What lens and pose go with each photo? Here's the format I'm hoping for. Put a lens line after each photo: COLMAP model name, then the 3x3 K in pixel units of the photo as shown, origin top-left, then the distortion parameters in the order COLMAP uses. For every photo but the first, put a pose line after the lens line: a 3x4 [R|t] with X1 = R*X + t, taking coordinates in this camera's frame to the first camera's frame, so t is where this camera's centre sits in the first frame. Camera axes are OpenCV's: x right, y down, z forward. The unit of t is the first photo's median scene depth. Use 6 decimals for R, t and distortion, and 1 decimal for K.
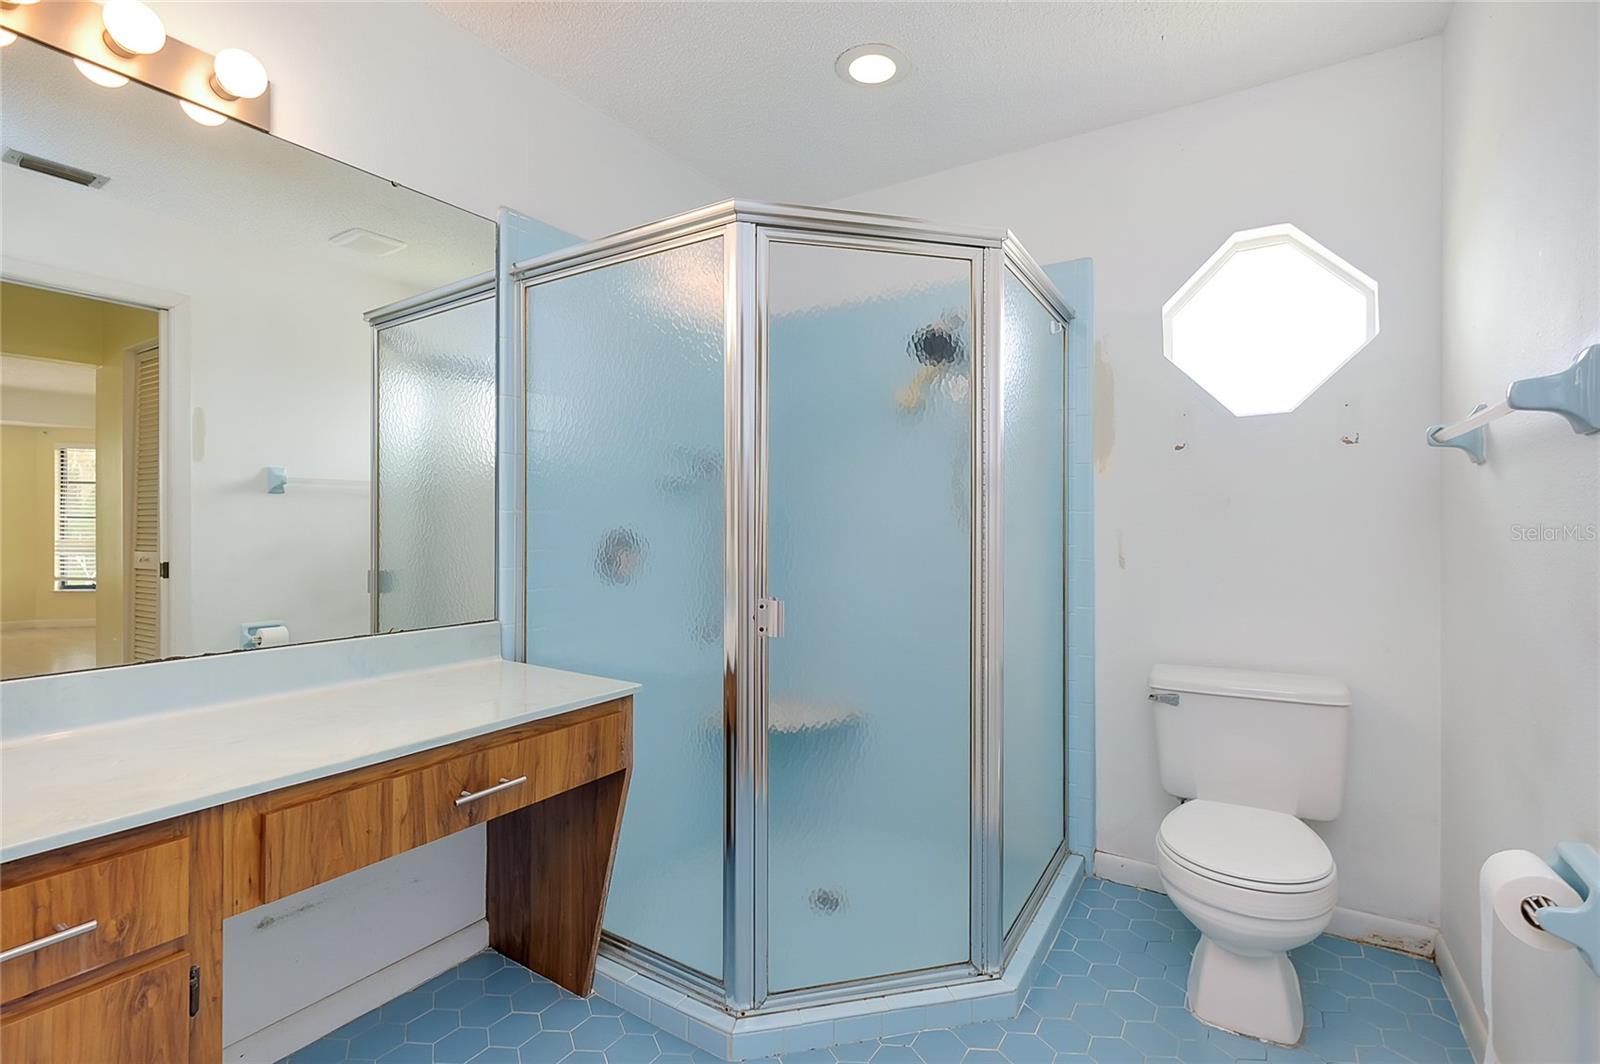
lens RADIAL K [[729.3, 0, 798.7], [0, 729.3, 525.0], [0, 0, 1]] dist [-0.000177, -0.000379]
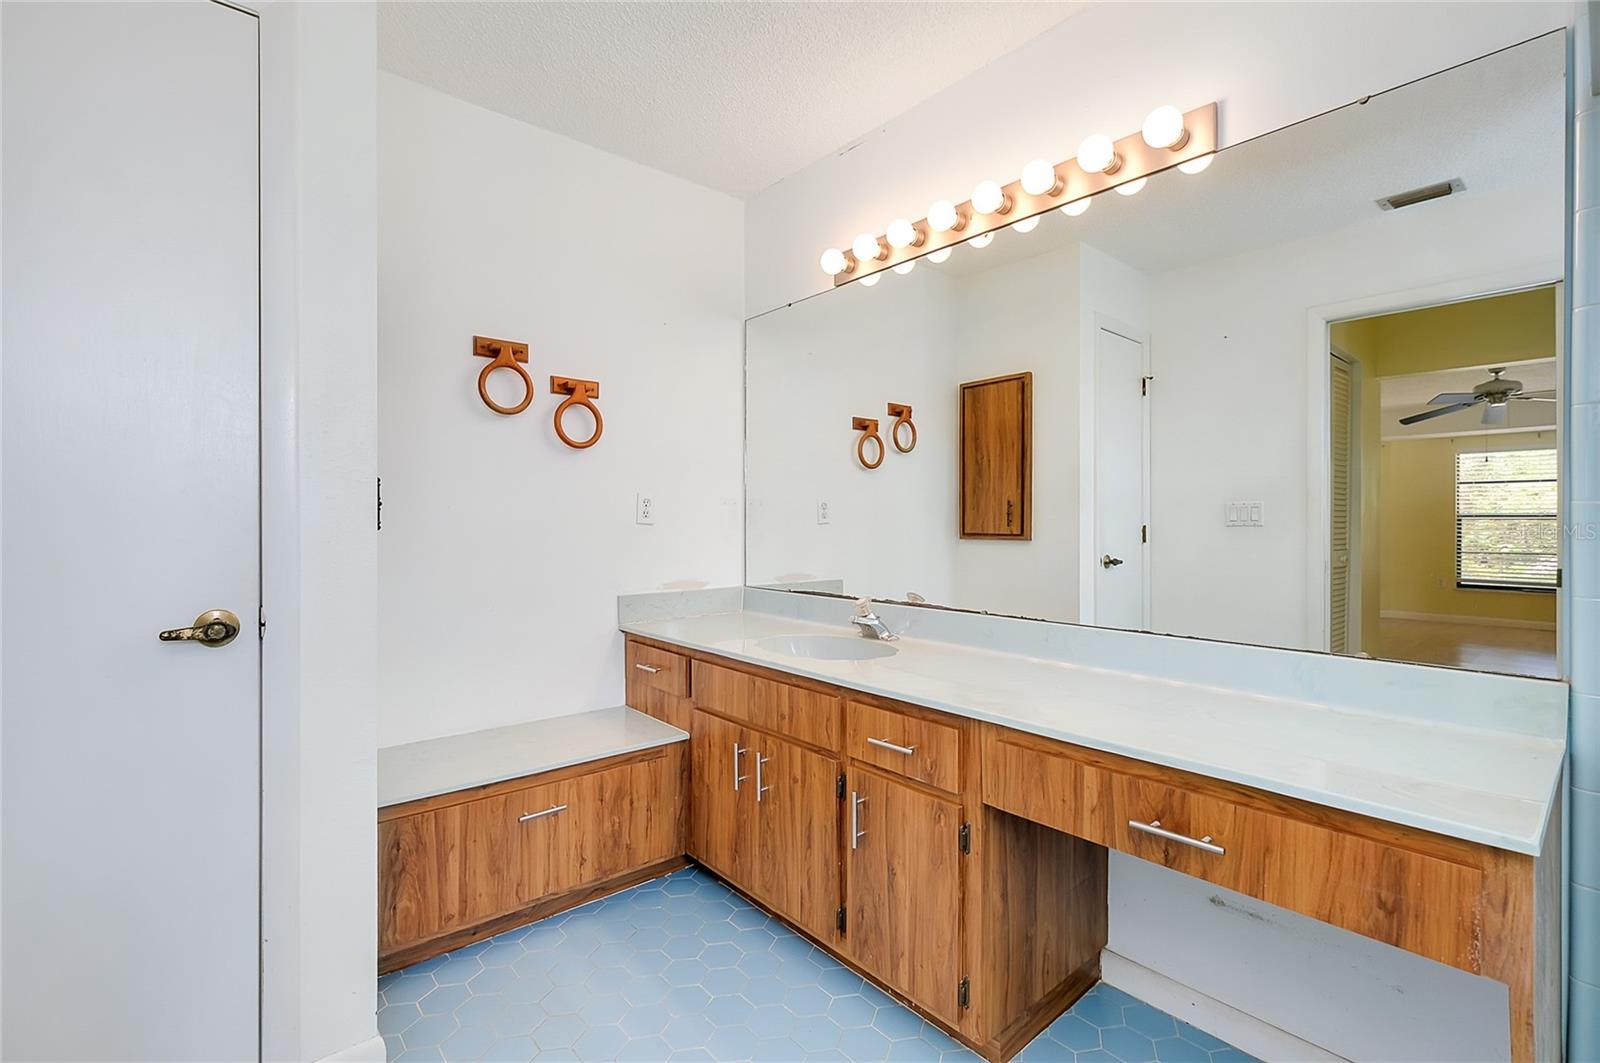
lens RADIAL K [[729.3, 0, 798.7], [0, 729.3, 524.5], [0, 0, 1]] dist [-0.000177, -0.000379]
pose [[-0.289212, -0.000347, -0.957265, 0.431445], [-0.004166, 0.999991, 0.000897, 0.001046], [0.957256, 0.004247, -0.289211, 0.684816]]
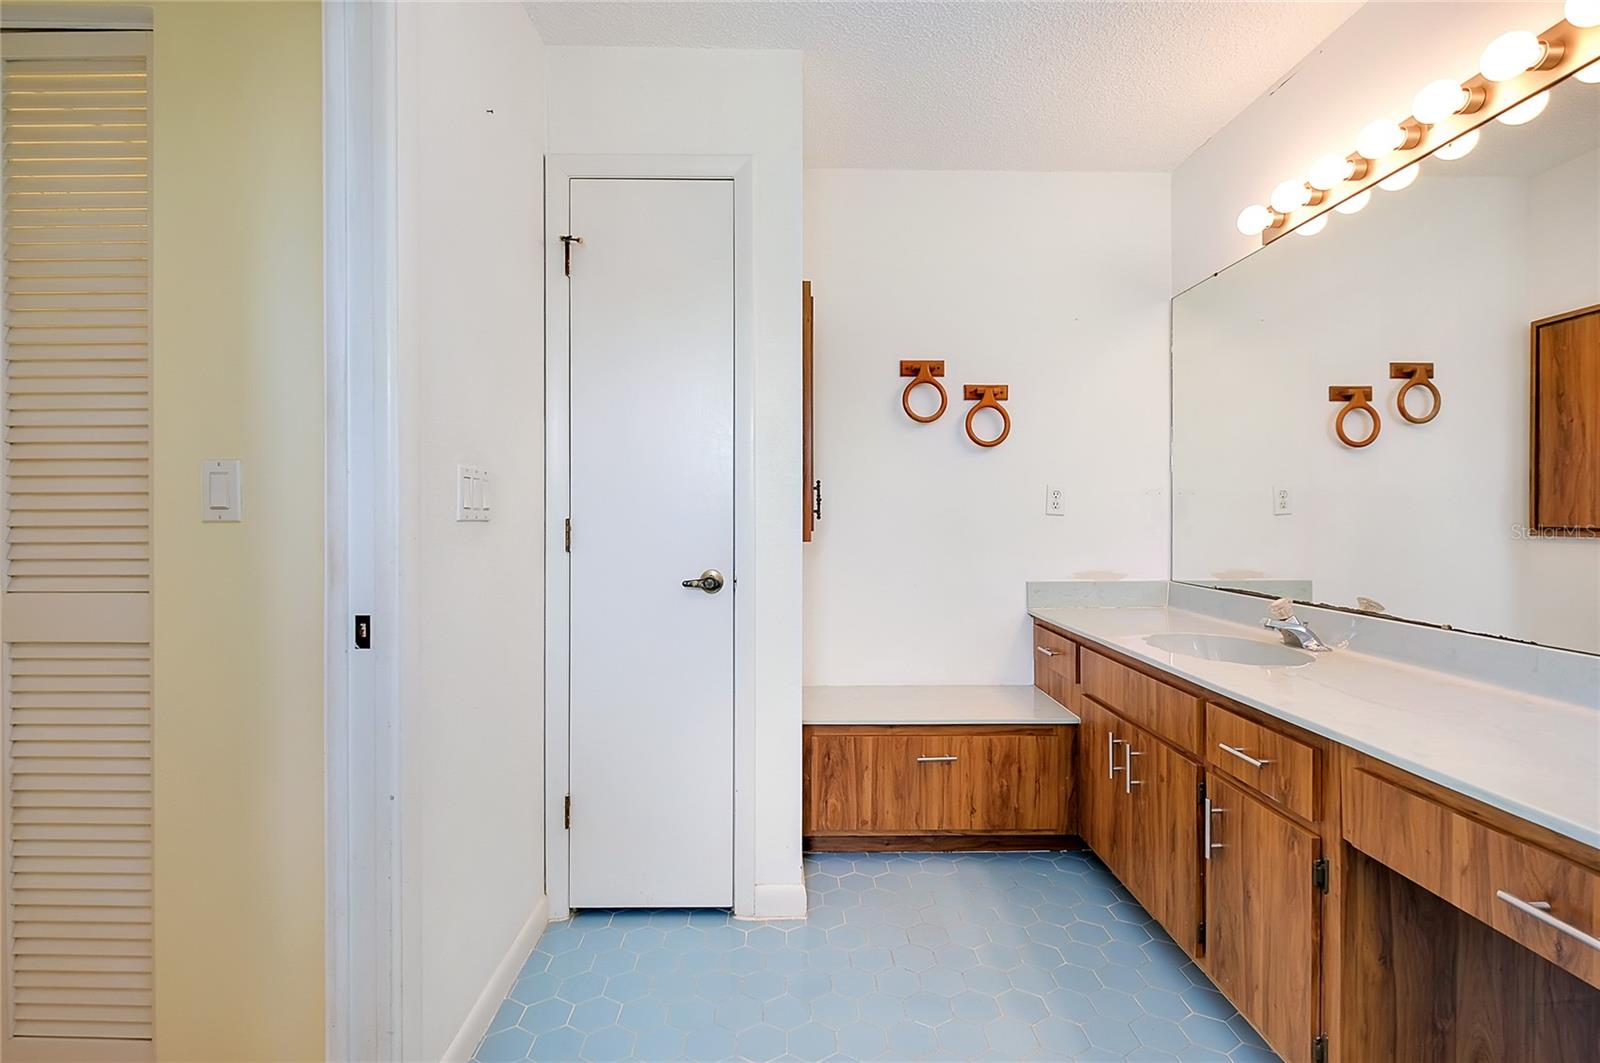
lens RADIAL K [[719.7, 0, 778.1], [0, 719.7, 516.4], [0, 0, 1]] dist [-0.002522, -0.000796]
pose [[-0.841759, 0.000181, -0.539853, 0.420026], [-0.002621, 0.999987, 0.004422, 0.000787], [0.539847, 0.005137, -0.841748, 0.962825]]
